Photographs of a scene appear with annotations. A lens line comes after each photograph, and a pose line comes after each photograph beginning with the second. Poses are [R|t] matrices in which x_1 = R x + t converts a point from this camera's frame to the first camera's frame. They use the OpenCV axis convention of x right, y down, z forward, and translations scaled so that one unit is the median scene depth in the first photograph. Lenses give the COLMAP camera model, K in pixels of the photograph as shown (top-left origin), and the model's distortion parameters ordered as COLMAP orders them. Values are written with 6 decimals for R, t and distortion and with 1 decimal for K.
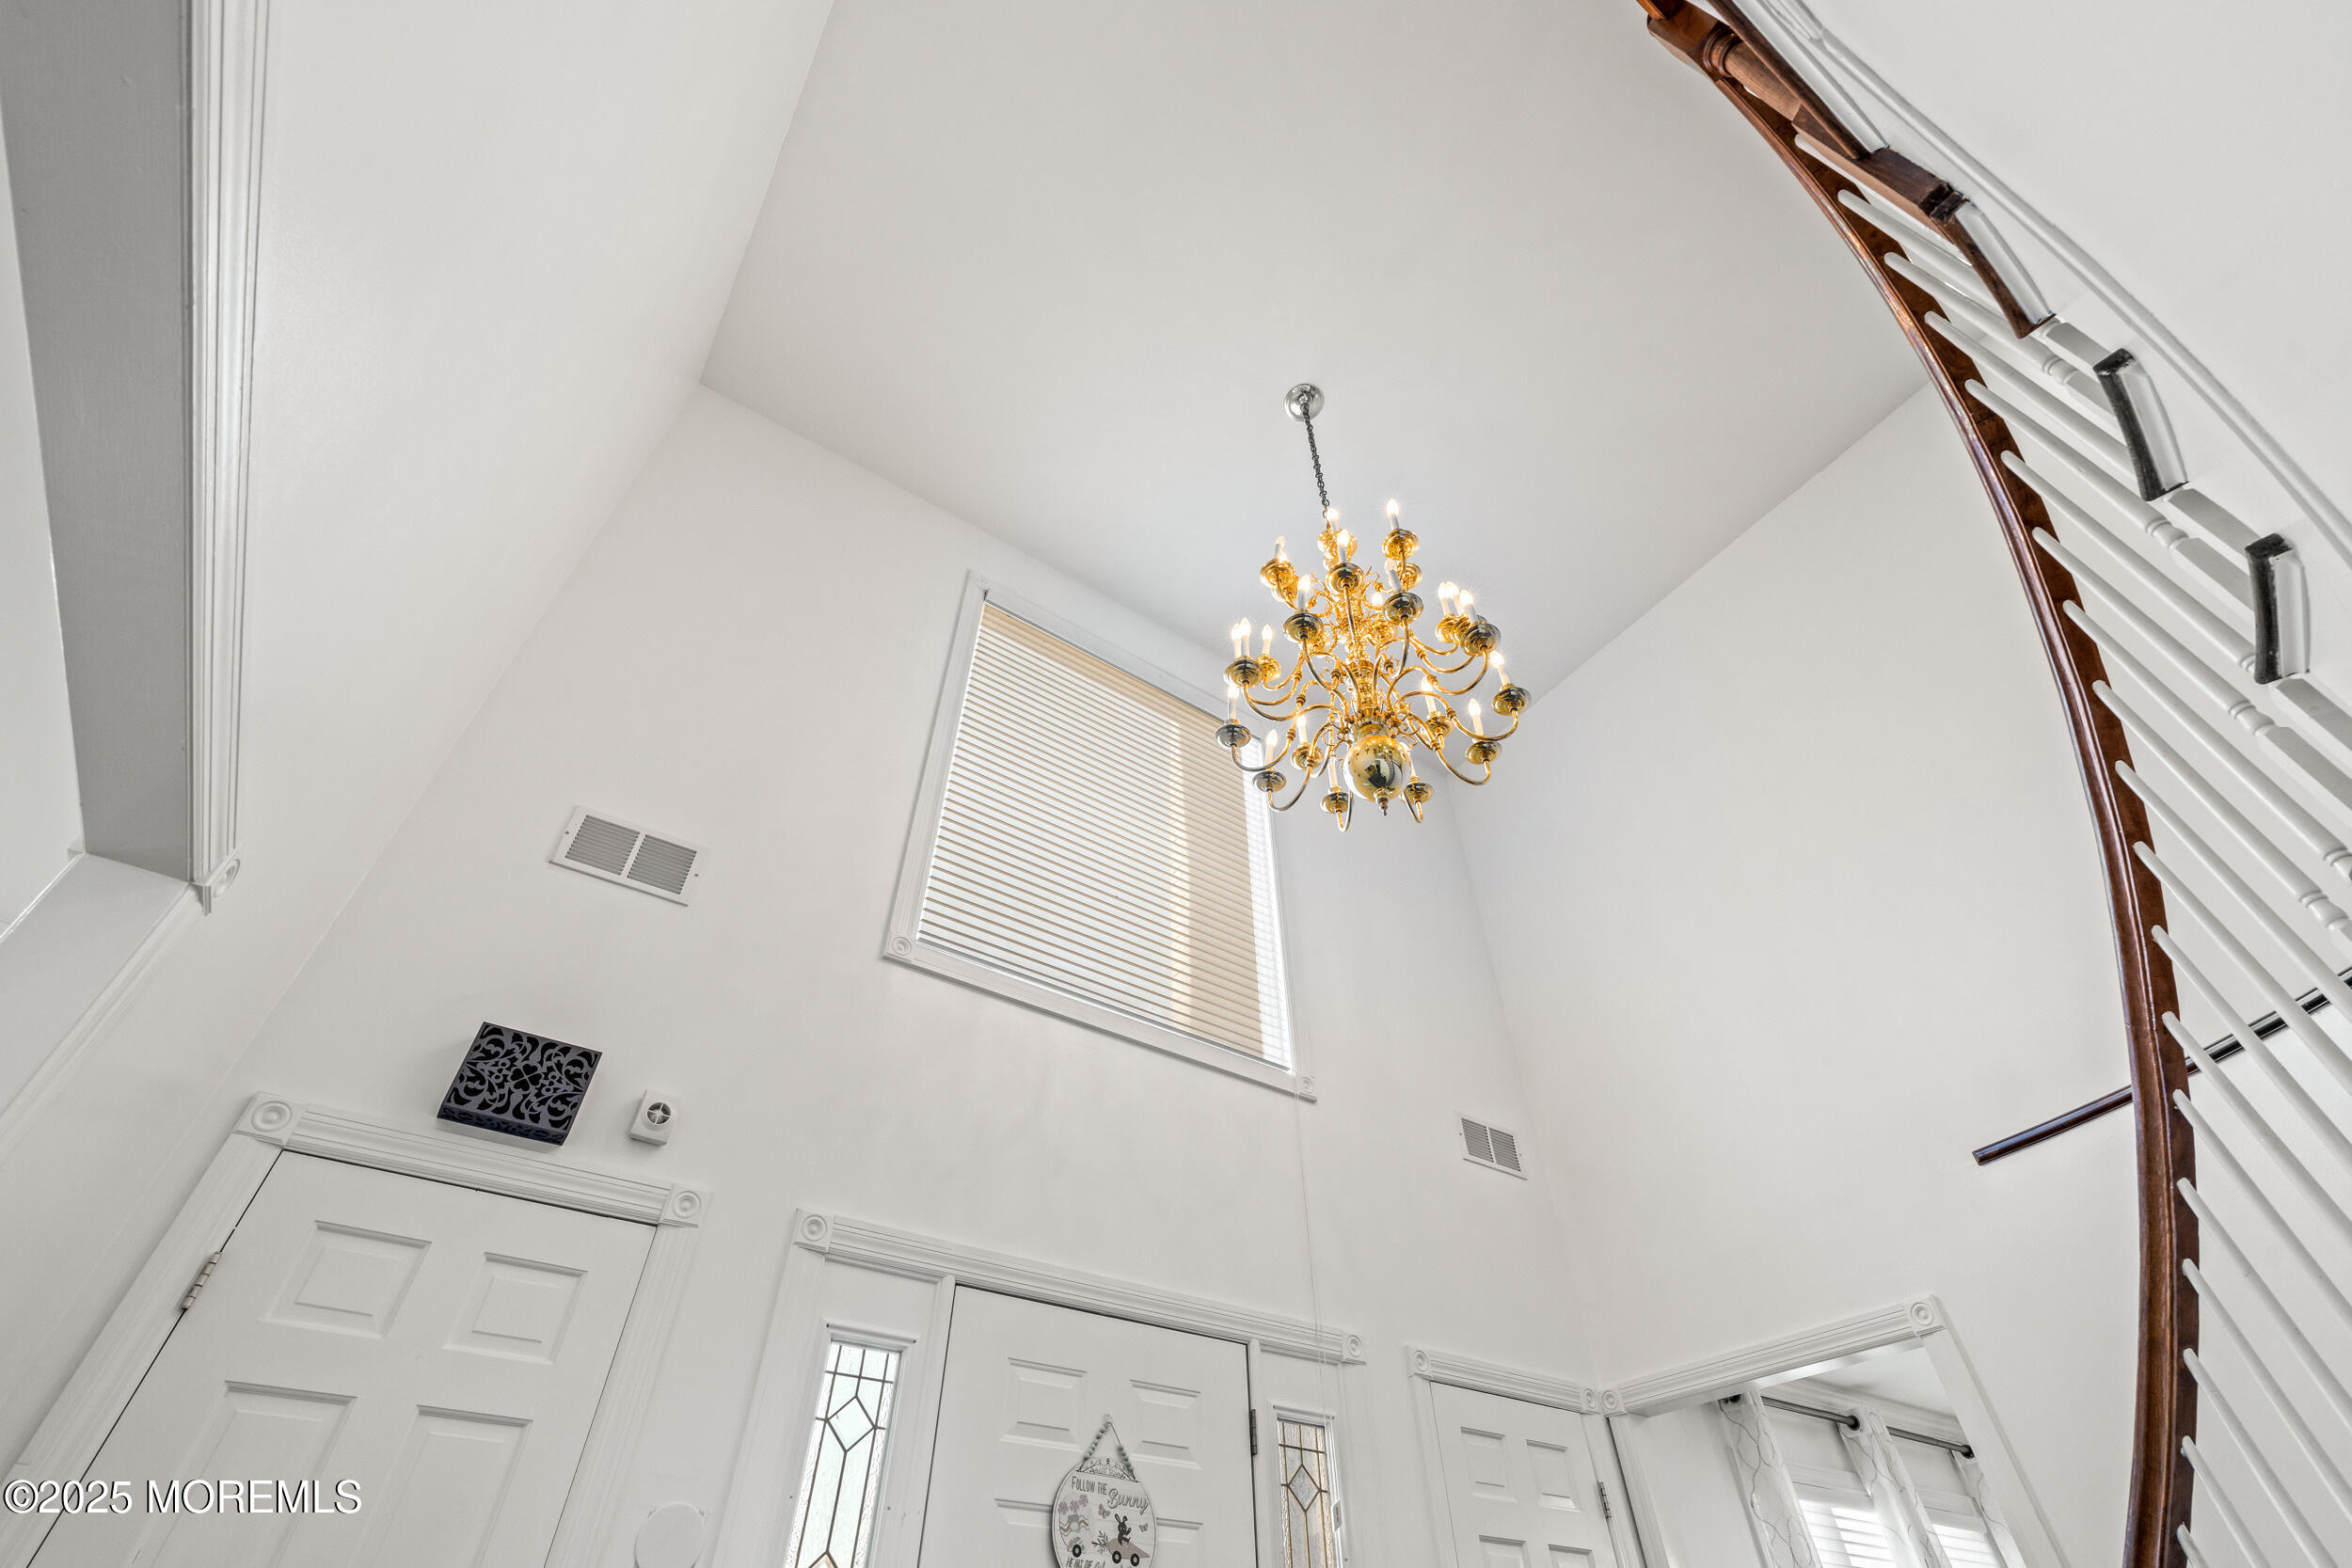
lens RADIAL K [[1046.9, 0, 1171.9], [0, 1046.9, 777.6], [0, 0, 1]] dist [-0.006067, 0.001170]
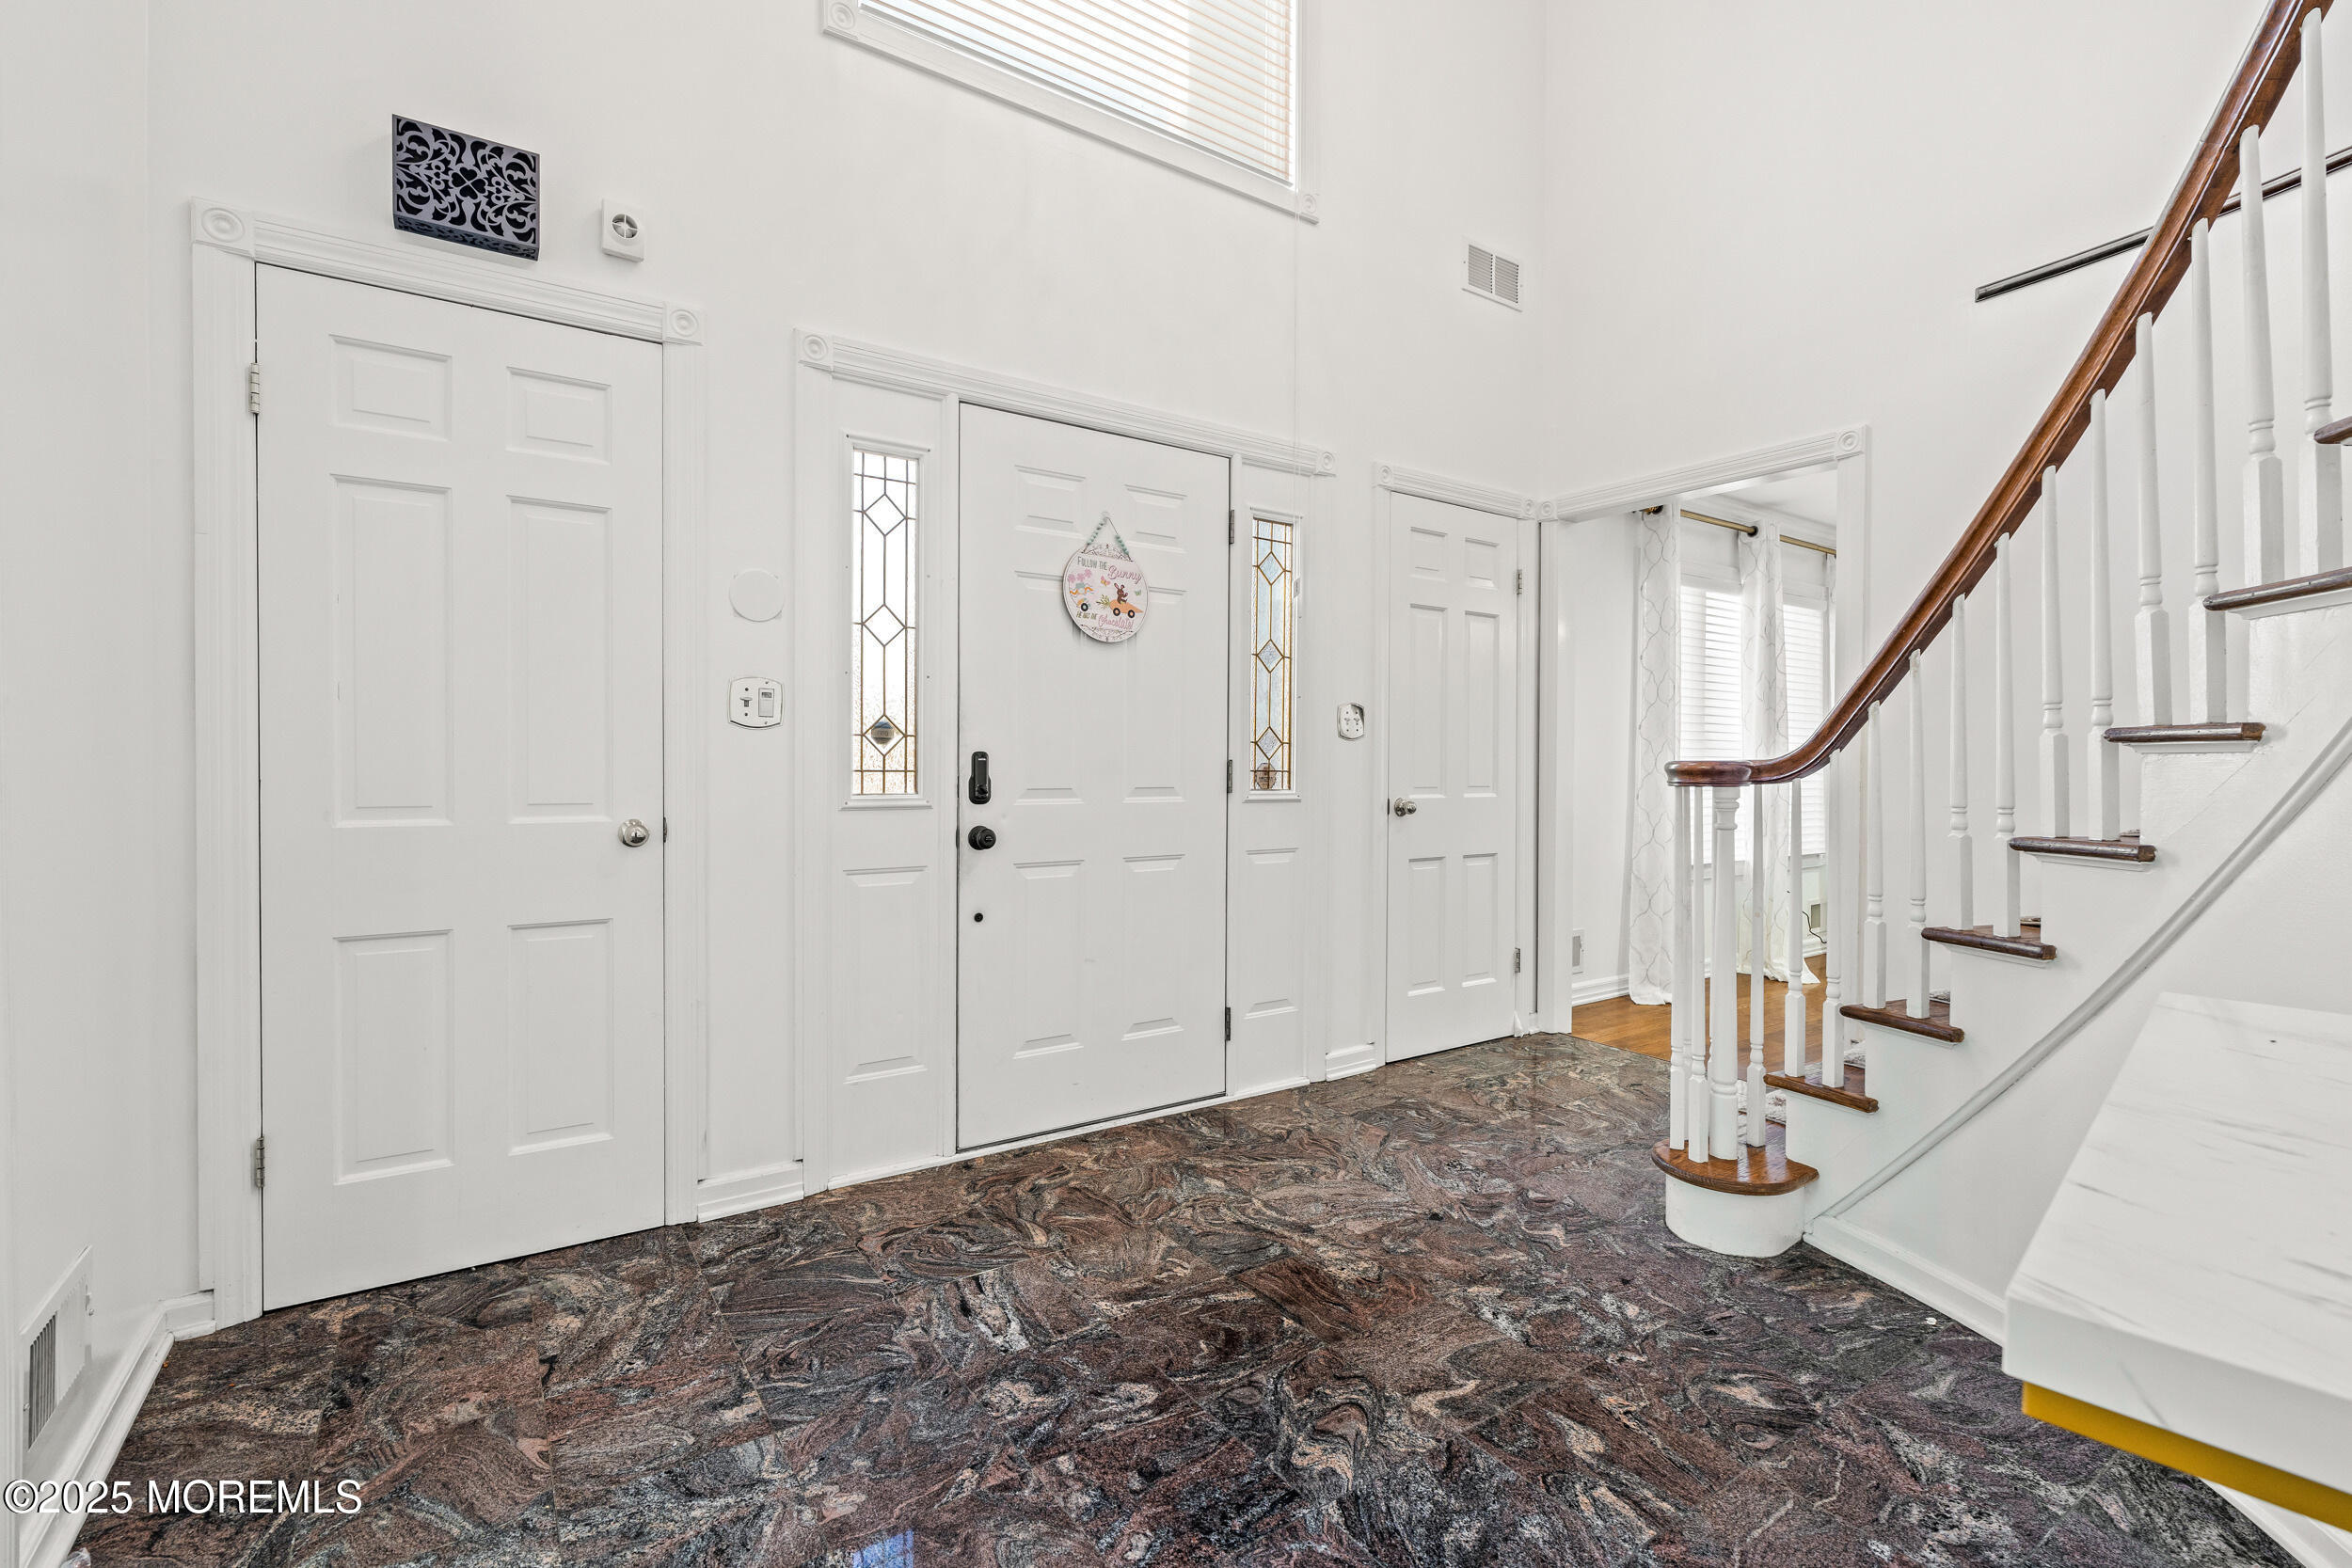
lens RADIAL K [[1046.9, 0, 1171.9], [0, 1046.9, 777.6], [0, 0, 1]] dist [-0.006067, 0.001170]
pose [[0.999937, 0.008675, 0.007133, 0.006478], [-0.011177, 0.706413, 0.707712, -0.003418], [0.001101, -0.707747, 0.706465, -0.029842]]
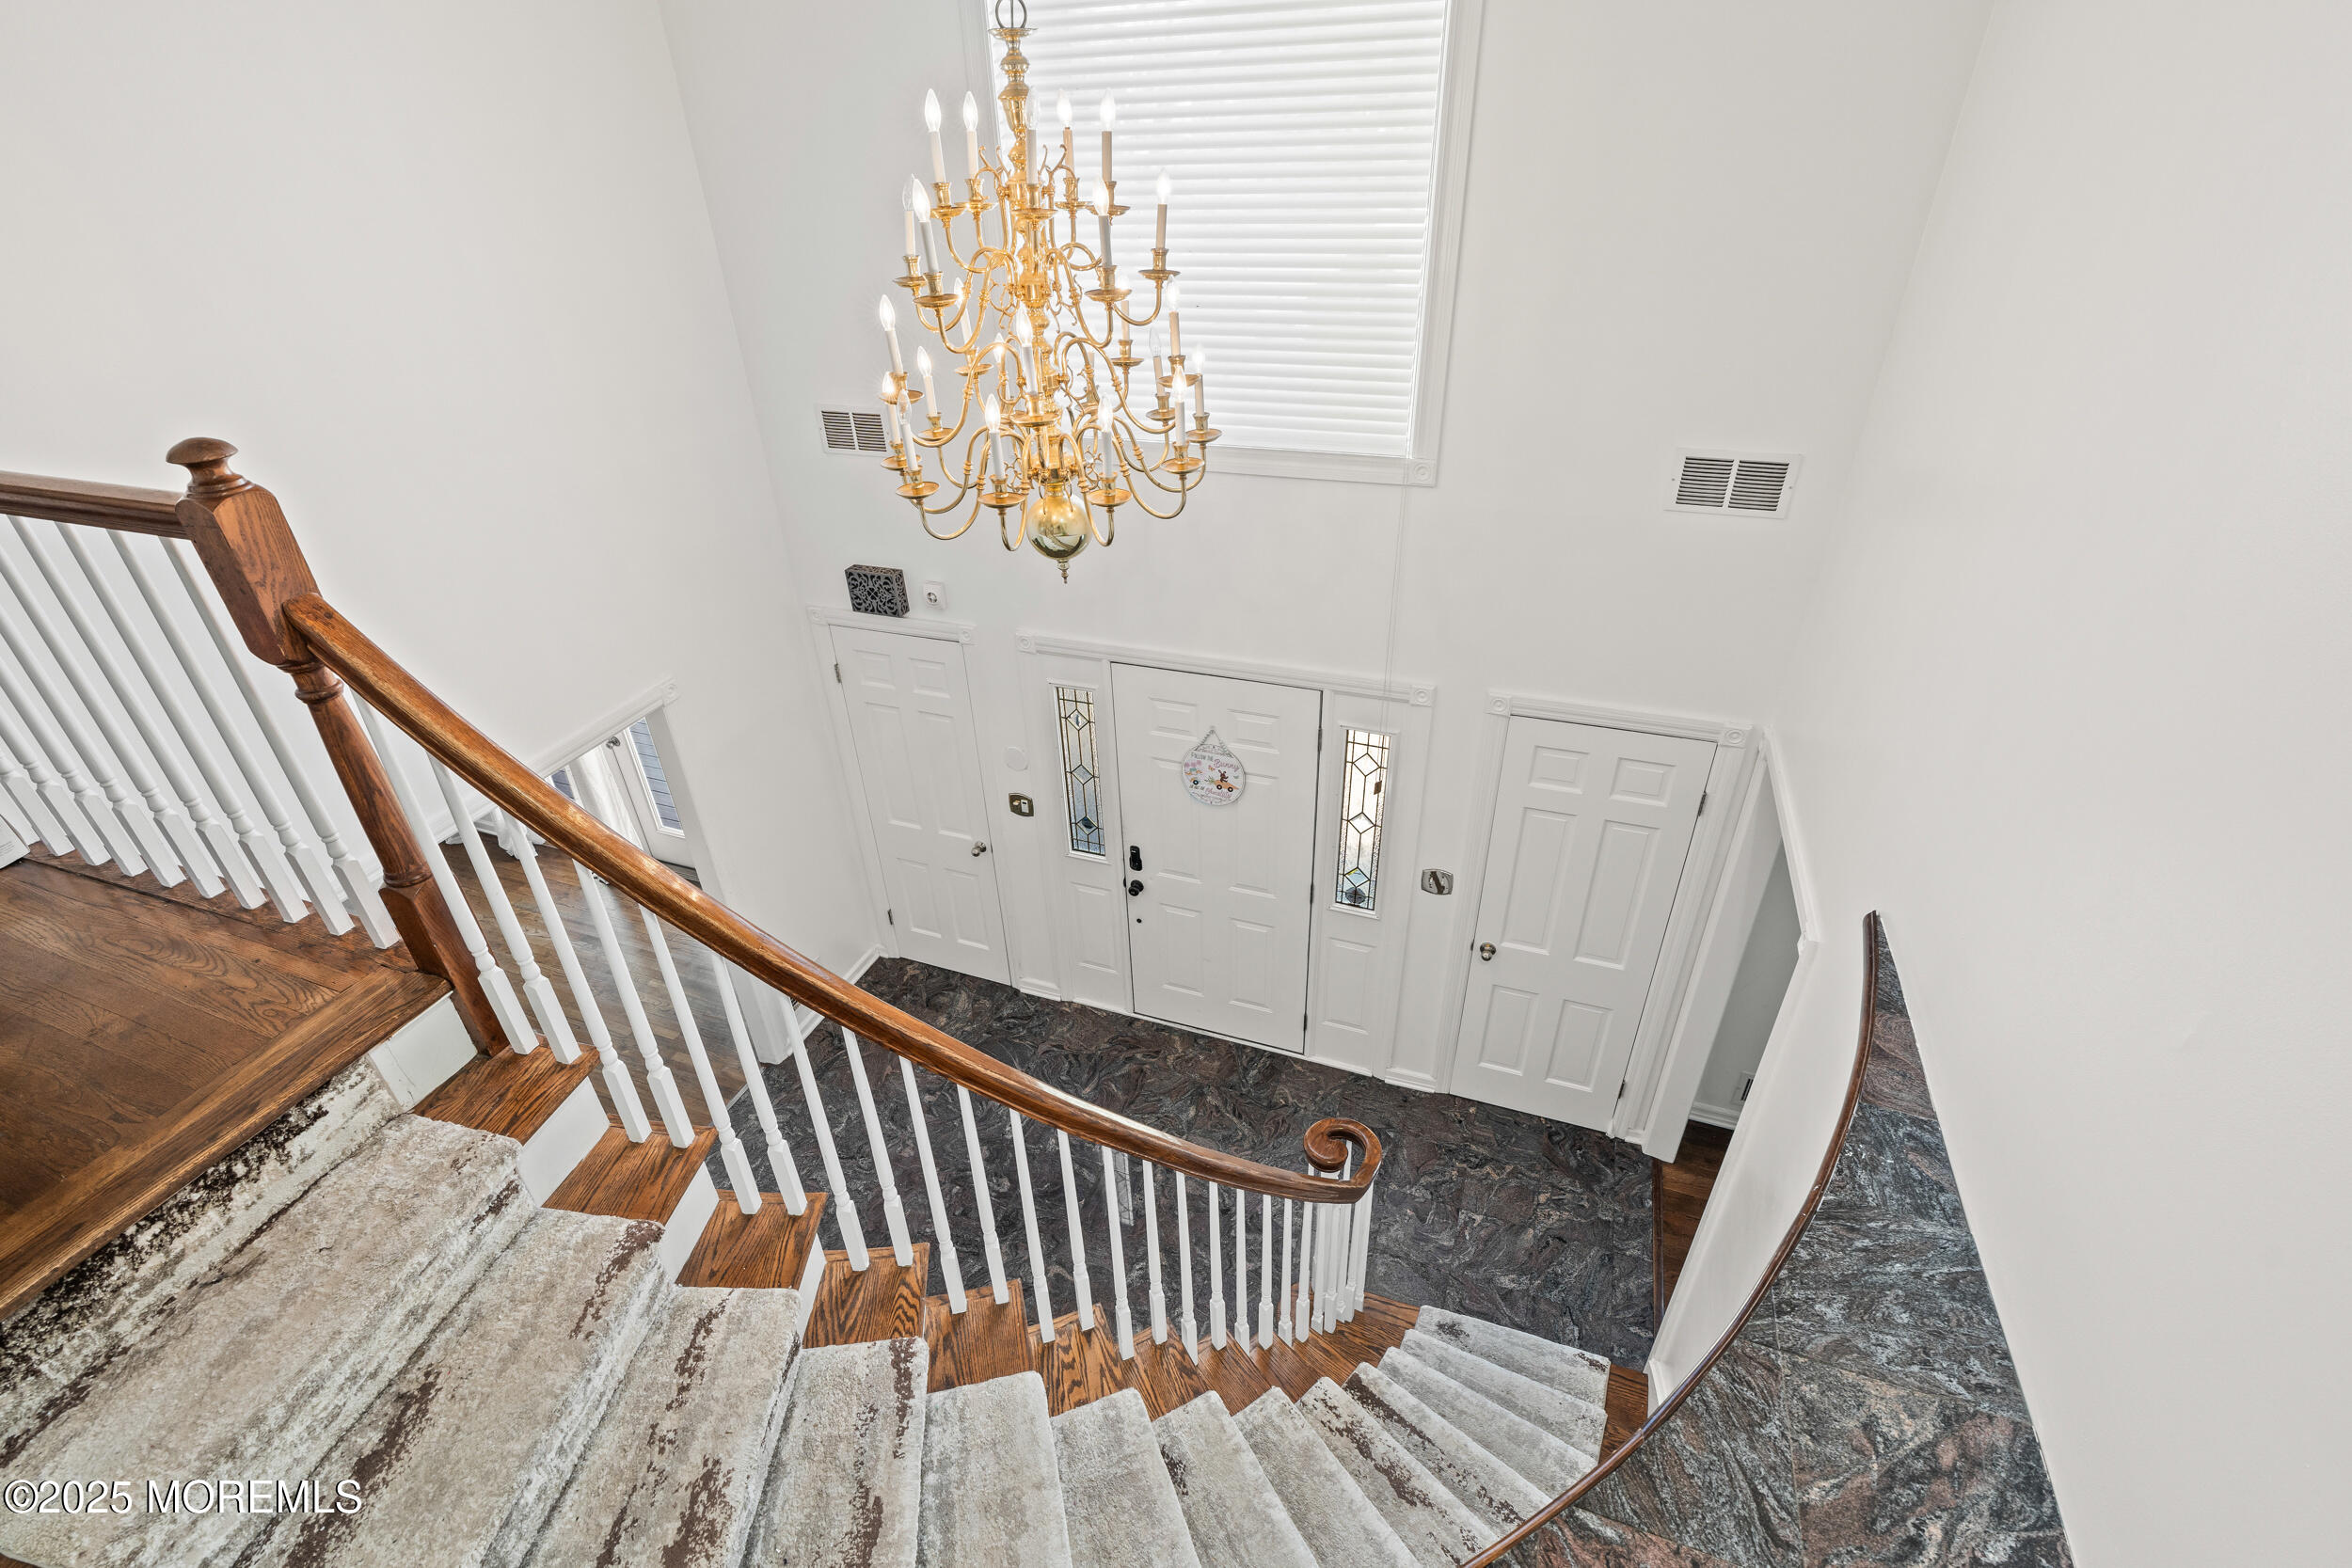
lens RADIAL K [[1046.9, 0, 1171.9], [0, 1046.9, 777.6], [0, 0, 1]] dist [-0.006067, 0.001170]
pose [[0.585363, 0.413530, -0.697383, 1.195609], [0.584991, 0.380137, 0.716436, -0.644680], [0.561369, -0.827338, -0.019393, 1.010156]]
